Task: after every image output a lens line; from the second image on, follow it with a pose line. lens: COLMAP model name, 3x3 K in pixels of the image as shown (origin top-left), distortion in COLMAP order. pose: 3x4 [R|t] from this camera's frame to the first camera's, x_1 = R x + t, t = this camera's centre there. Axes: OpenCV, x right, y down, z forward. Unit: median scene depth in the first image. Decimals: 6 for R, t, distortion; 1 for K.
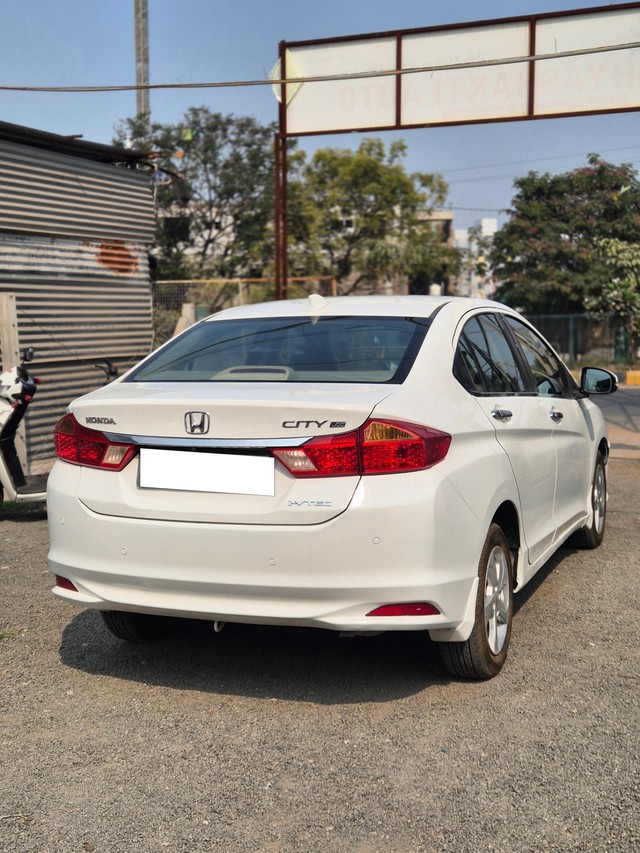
lens RADIAL K [[1140.9, 0, 320.2], [0, 1140.9, 424.5], [0, 0, 1]] dist [0.080537, 0.000000]
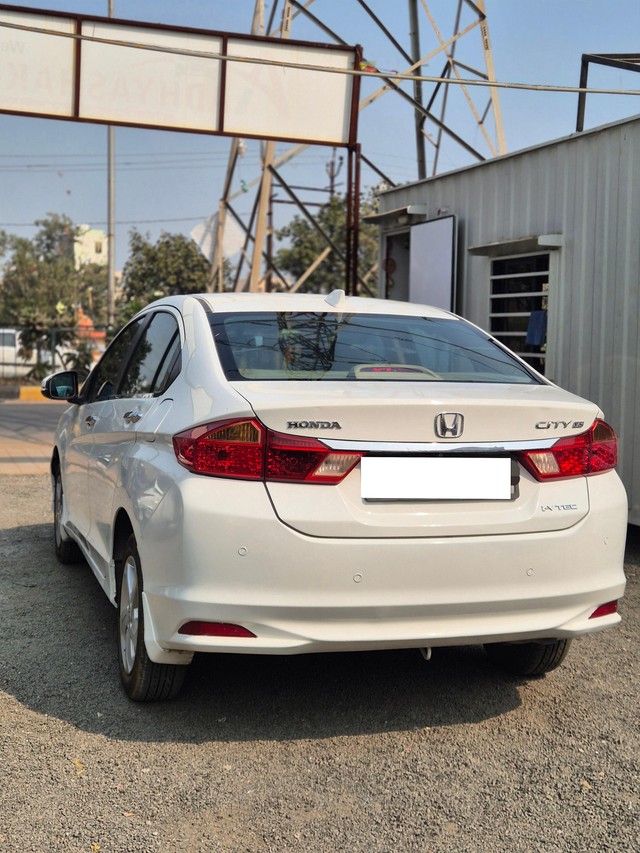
lens RADIAL K [[1140.9, 0, 279.9], [0, 1140.9, 426.0], [0, 0, 1]] dist [0.080537, 0.000000]
pose [[0.755937, -0.008996, 0.654583, -0.764189], [0.019643, 0.999767, -0.008945, 0.004201], [-0.654350, 0.019619, 0.755937, 0.395350]]
